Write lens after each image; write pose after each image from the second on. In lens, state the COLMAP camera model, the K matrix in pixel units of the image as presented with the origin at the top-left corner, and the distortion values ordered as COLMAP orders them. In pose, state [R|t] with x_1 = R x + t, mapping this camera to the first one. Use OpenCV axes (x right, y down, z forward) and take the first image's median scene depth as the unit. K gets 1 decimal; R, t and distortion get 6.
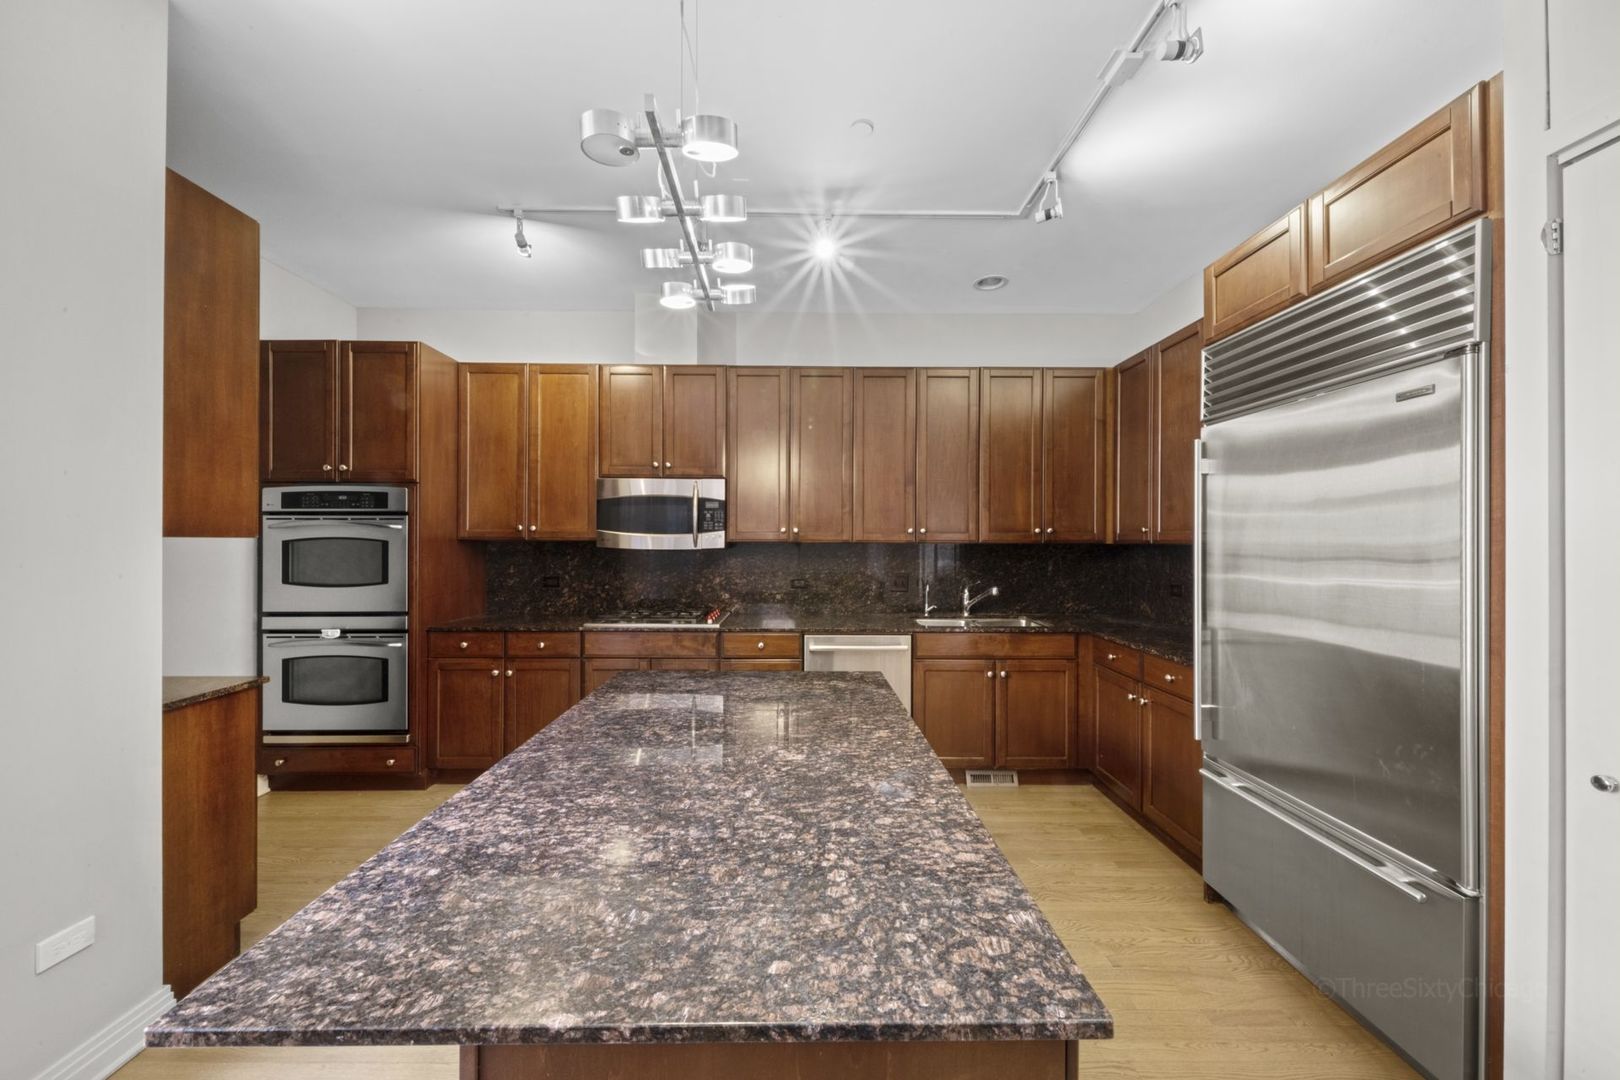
lens RADIAL K [[583.5, 0, 810.0], [0, 583.5, 540.0], [0, 0, 1]] dist [0.006431, 0.000004]
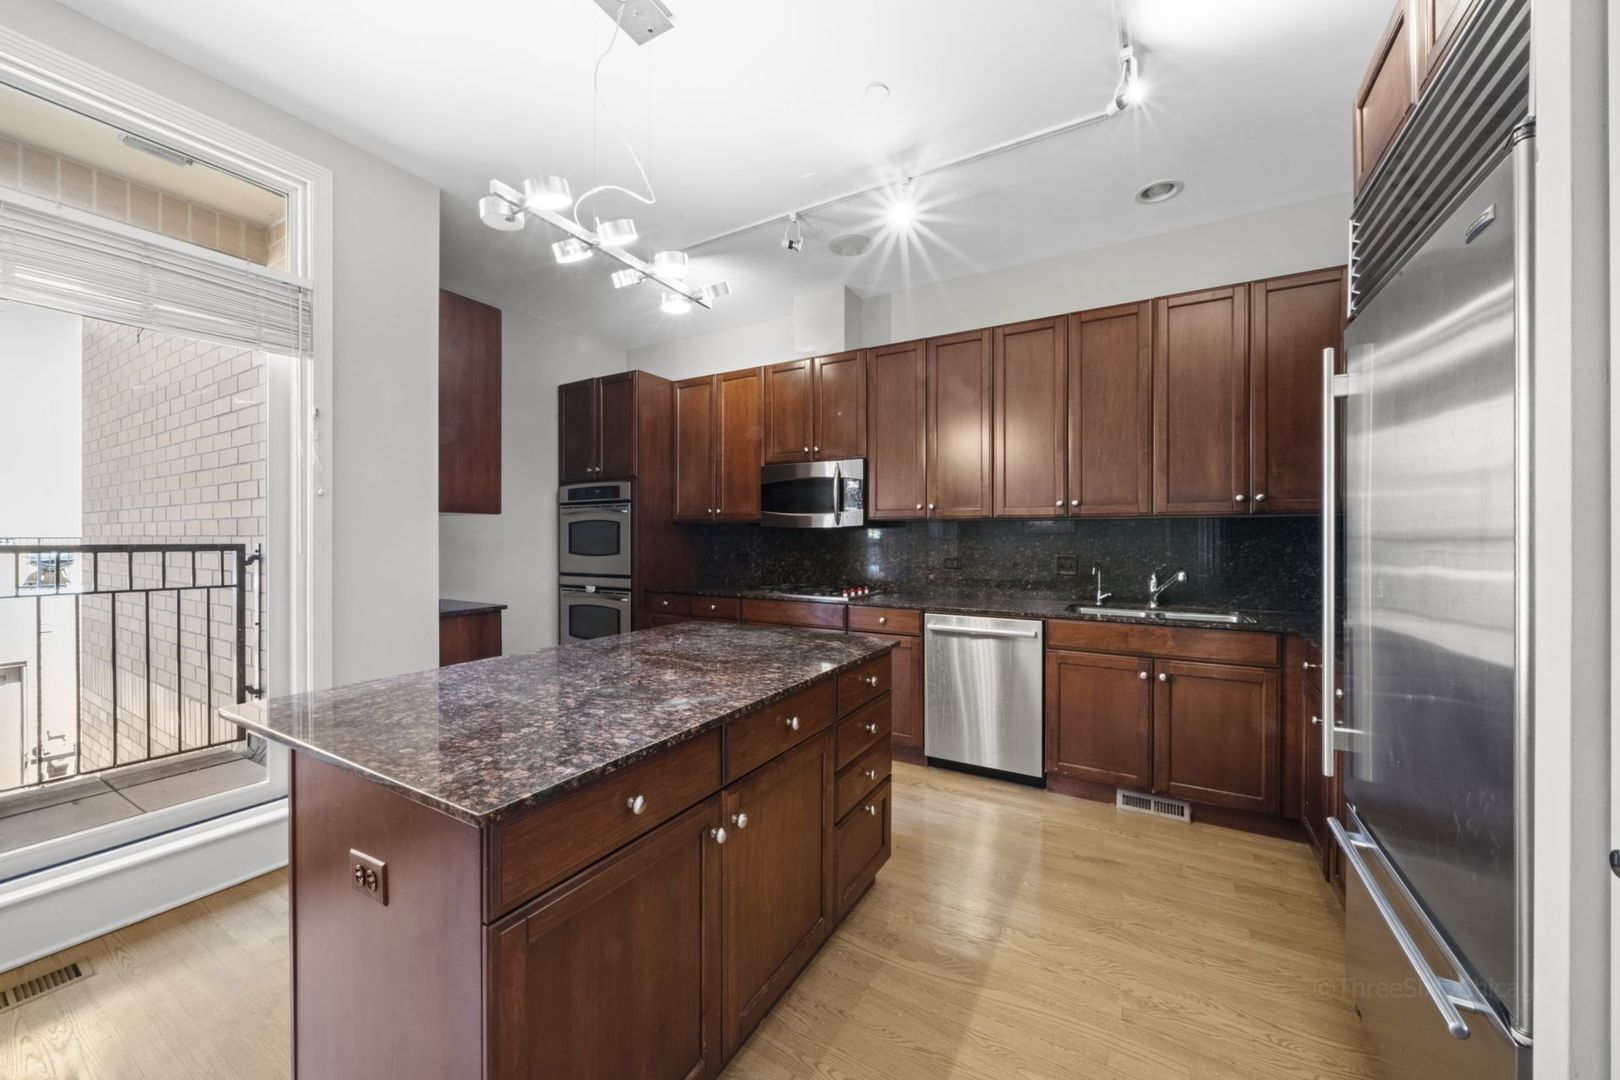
lens RADIAL K [[601.7, 0, 801.2], [0, 601.7, 538.2], [0, 0, 1]] dist [-0.012011, 0.007850]
pose [[0.854188, -0.001597, -0.519962, 0.337964], [0.003669, 0.999989, 0.002955, 0.035154], [0.519951, -0.004432, 0.854185, 0.040600]]
